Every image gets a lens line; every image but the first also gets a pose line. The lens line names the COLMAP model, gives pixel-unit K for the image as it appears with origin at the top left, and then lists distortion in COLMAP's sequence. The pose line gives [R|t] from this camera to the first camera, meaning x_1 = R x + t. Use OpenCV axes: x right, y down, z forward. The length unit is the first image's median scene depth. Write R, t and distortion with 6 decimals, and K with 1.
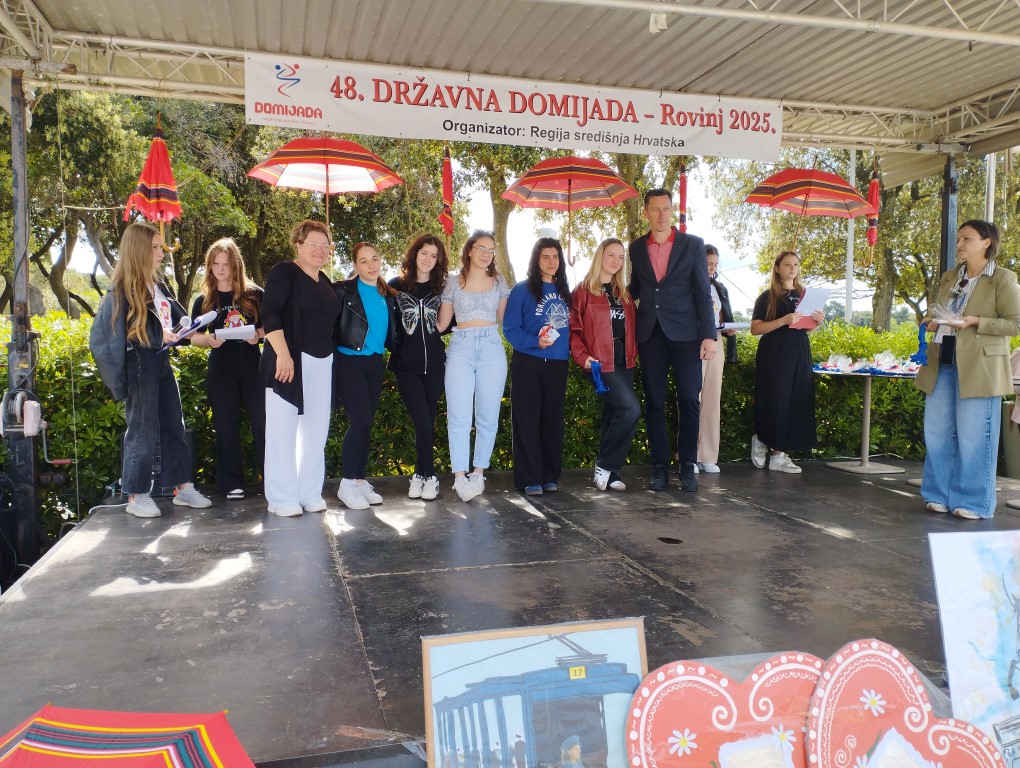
lens RADIAL K [[834.9, 0, 506.8], [0, 834.9, 394.8], [0, 0, 1]] dist [0.110421, -0.127829]
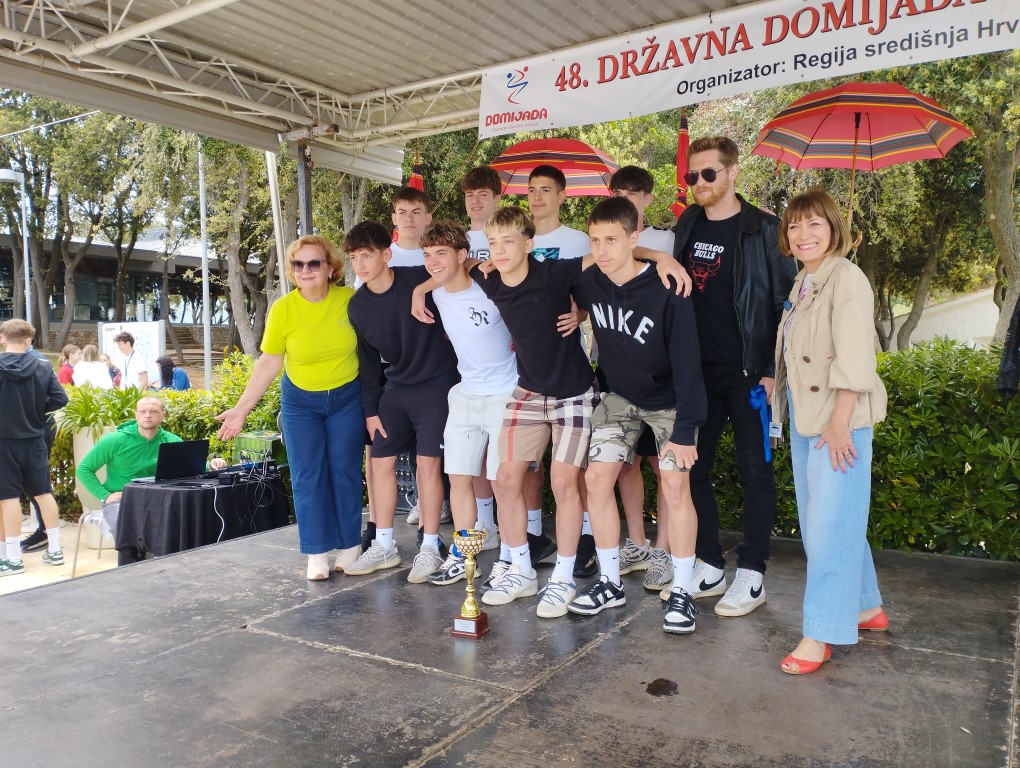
lens RADIAL K [[834.9, 0, 500.0], [0, 834.9, 381.5], [0, 0, 1]] dist [0.110421, -0.127829]
pose [[0.671469, 0.008504, -0.740984, 0.445365], [-0.031889, 0.999339, -0.017429, -0.027557], [0.740346, 0.035332, 0.671297, 0.385612]]
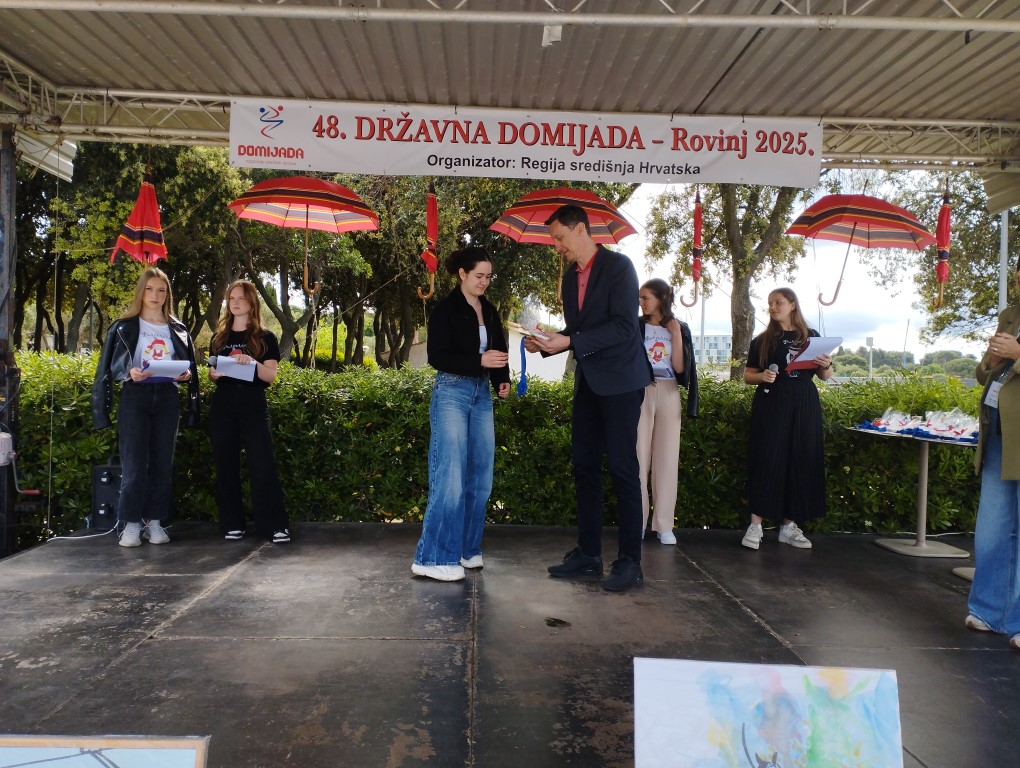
lens RADIAL K [[834.9, 0, 505.3], [0, 834.9, 393.3], [0, 0, 1]] dist [0.110421, -0.127829]
pose [[0.972136, 0.025598, -0.233015, 0.265944], [-0.036392, 0.998449, -0.042139, -0.018041], [0.231575, 0.049445, 0.971560, 0.108666]]
